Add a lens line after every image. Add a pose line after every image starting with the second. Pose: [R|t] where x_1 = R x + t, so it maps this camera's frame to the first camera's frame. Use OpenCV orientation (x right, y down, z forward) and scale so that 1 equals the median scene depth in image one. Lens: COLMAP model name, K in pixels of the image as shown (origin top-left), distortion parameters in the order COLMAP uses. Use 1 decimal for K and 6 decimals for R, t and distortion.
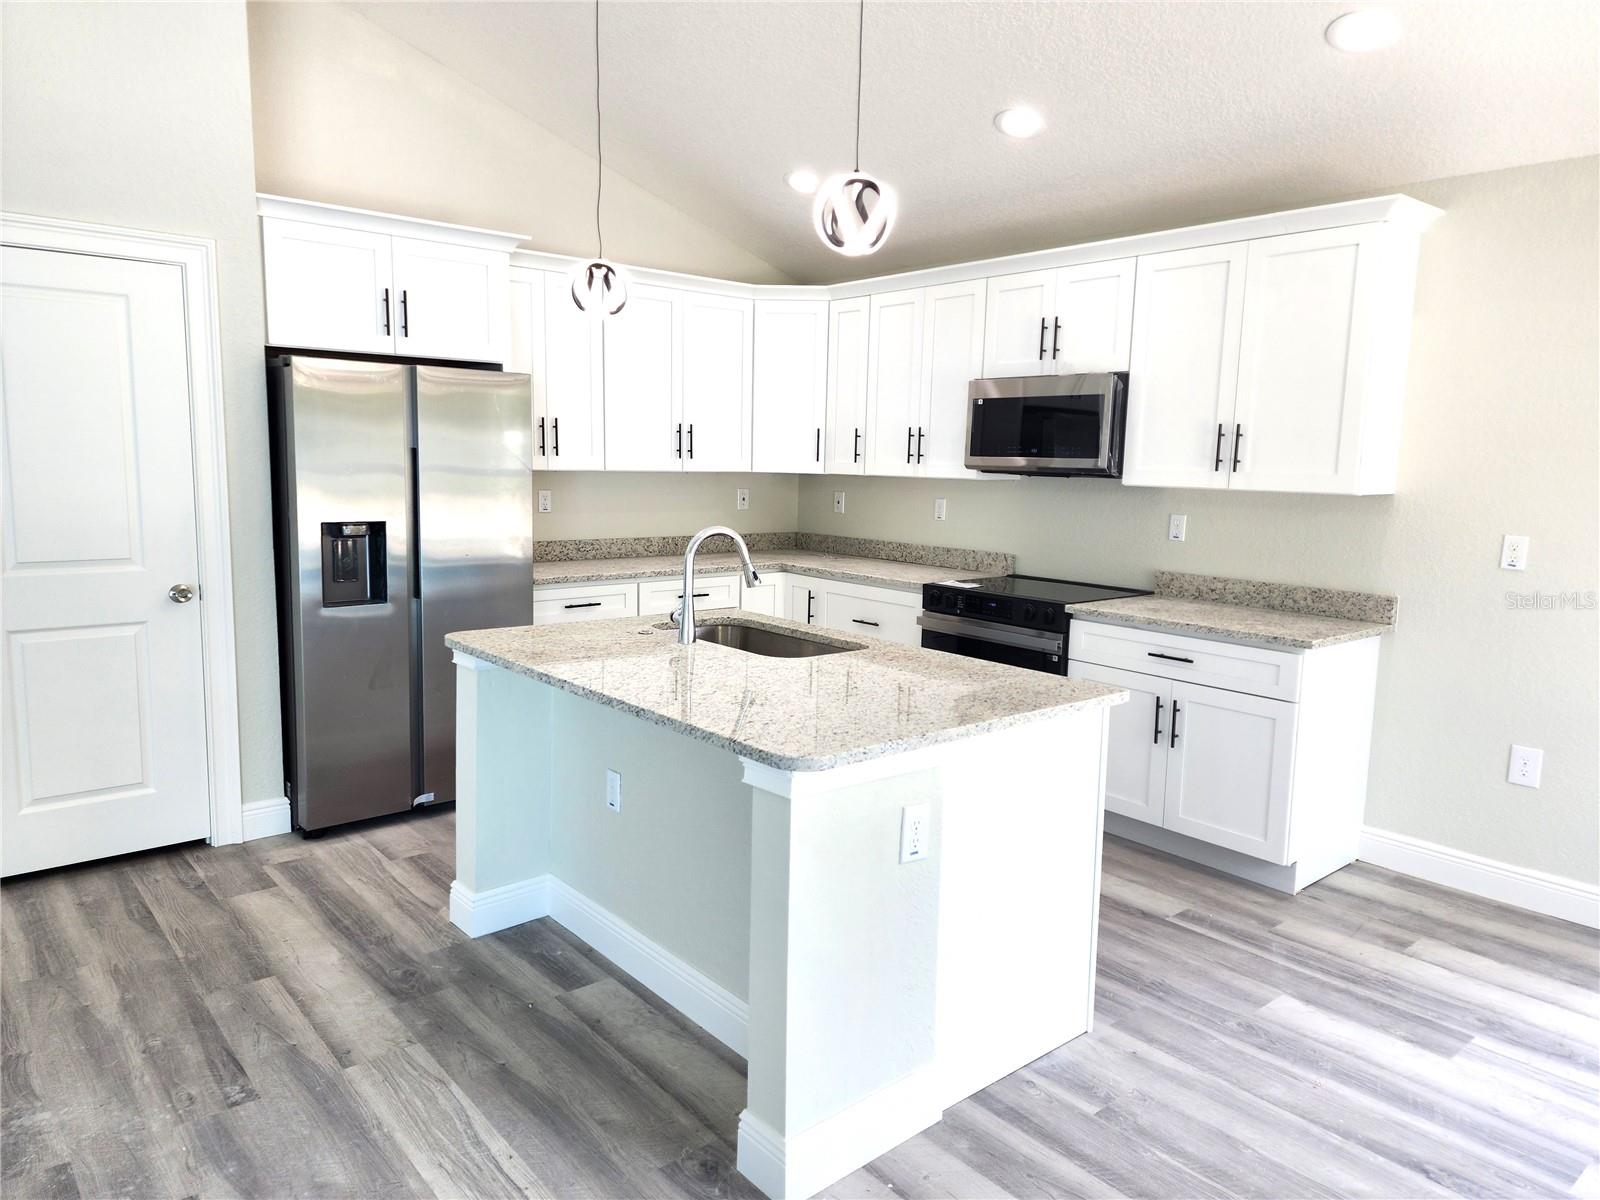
lens RADIAL K [[1061.6, 0, 806.6], [0, 1061.6, 588.9], [0, 0, 1]] dist [0.041121, -0.030395]
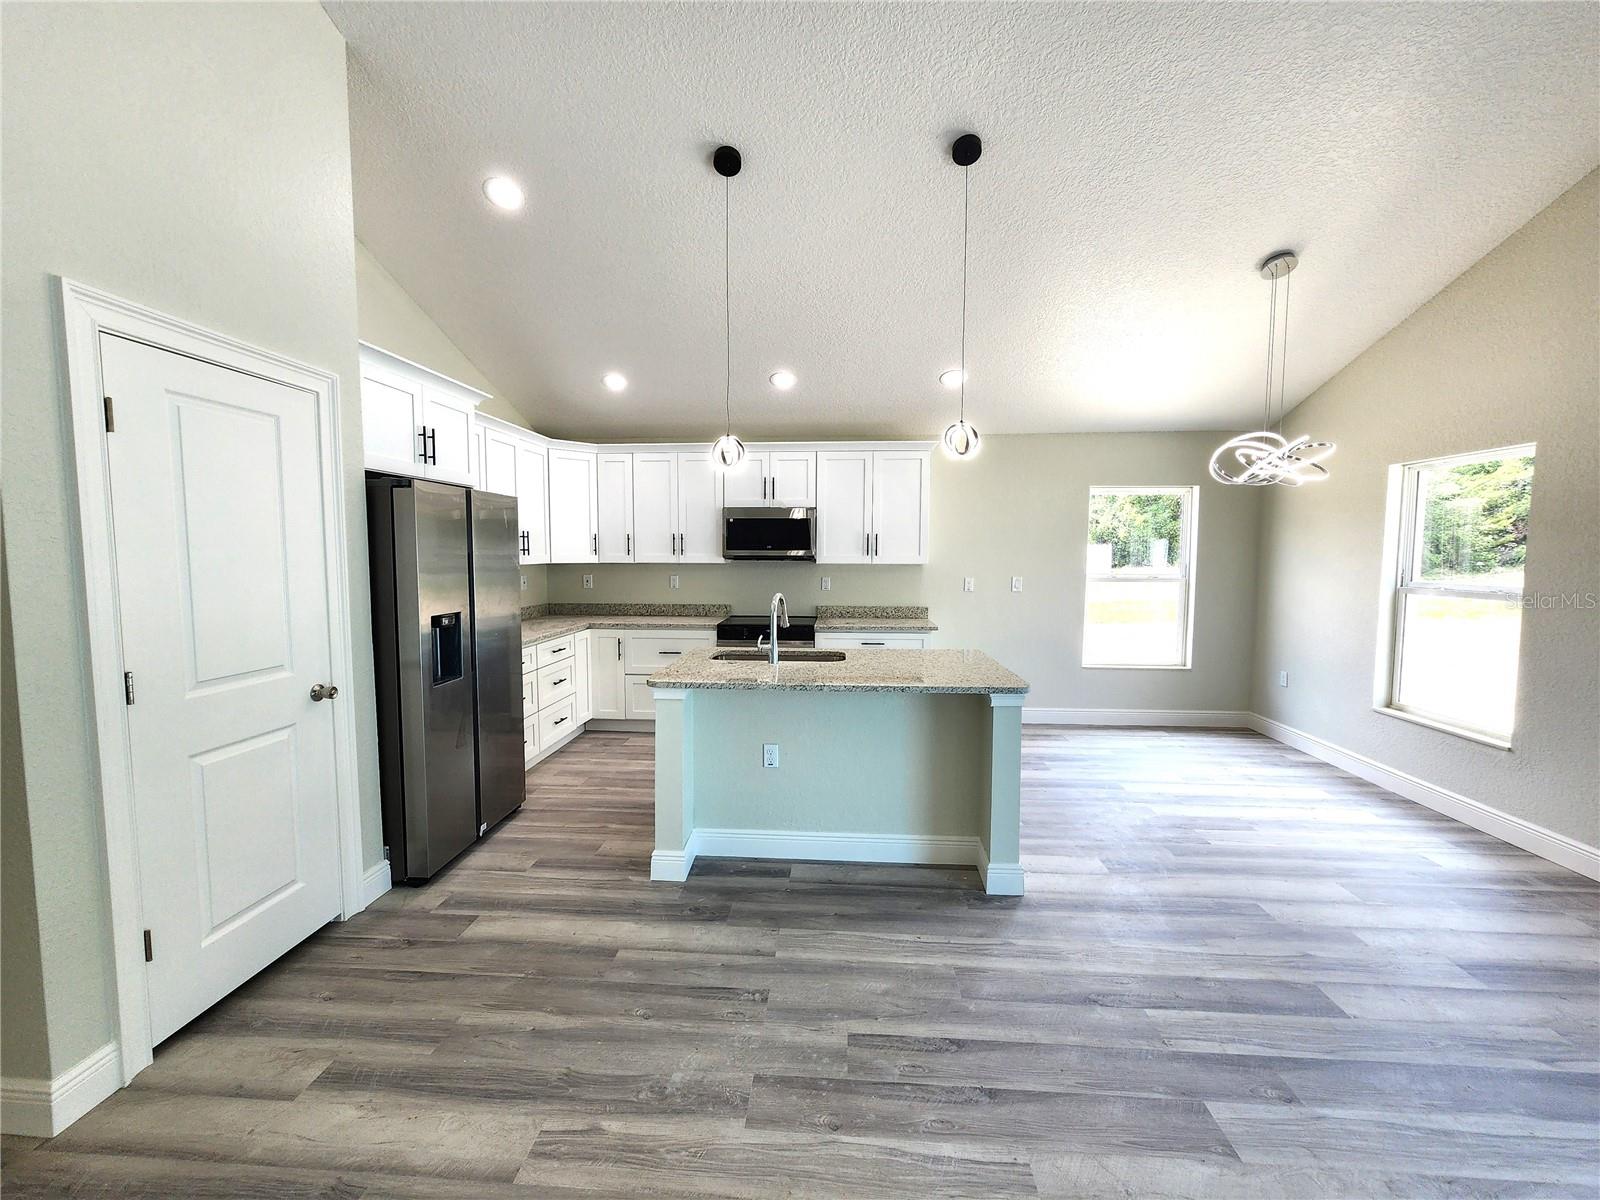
lens RADIAL K [[652.6, 0, 798.6], [0, 652.6, 599.5], [0, 0, 1]] dist [-0.003994, 0.000861]
pose [[0.700847, -0.071577, 0.709711, -0.671021], [0.101812, 0.994804, -0.000212, -0.037507], [-0.706008, 0.072406, 0.704493, 0.183267]]
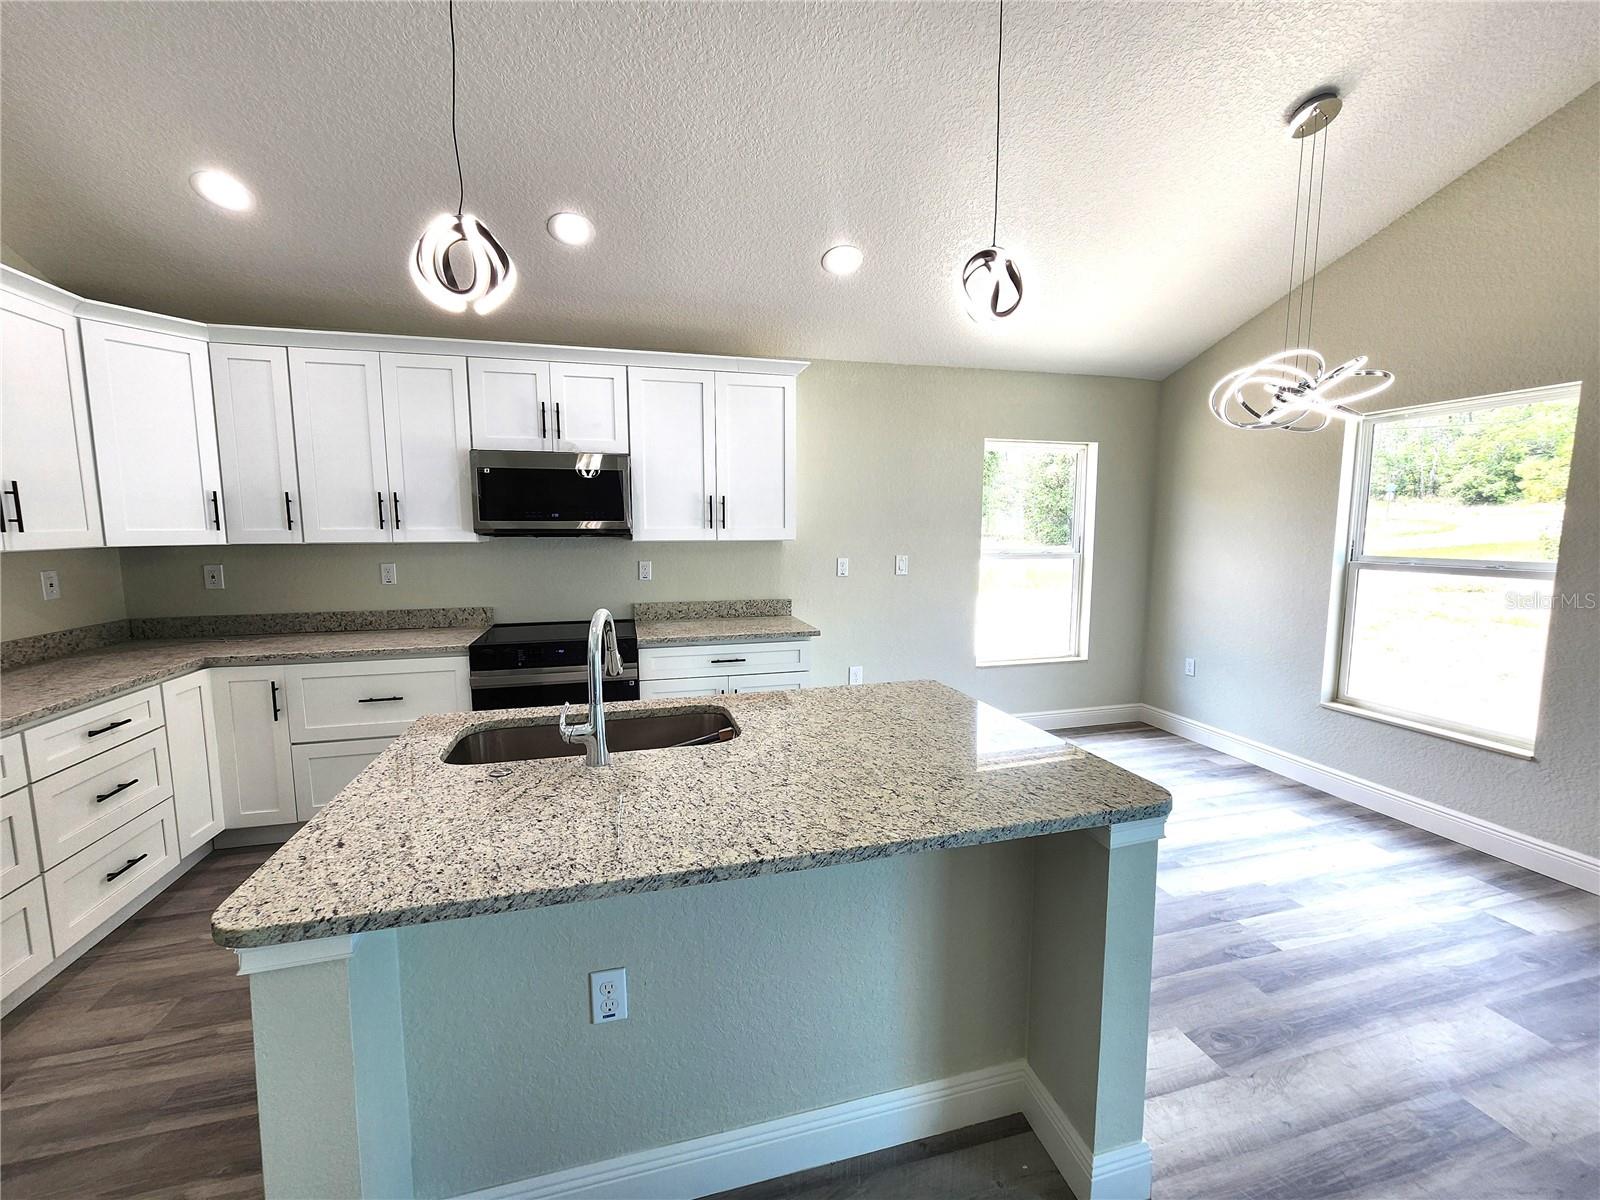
lens RADIAL K [[652.6, 0, 795.9], [0, 652.6, 599.9], [0, 0, 1]] dist [-0.003994, 0.000861]
pose [[0.431485, -0.124387, 0.893504, -0.378971], [0.123749, 0.989247, 0.077956, -0.071165], [-0.893592, 0.076933, 0.442237, 0.528526]]
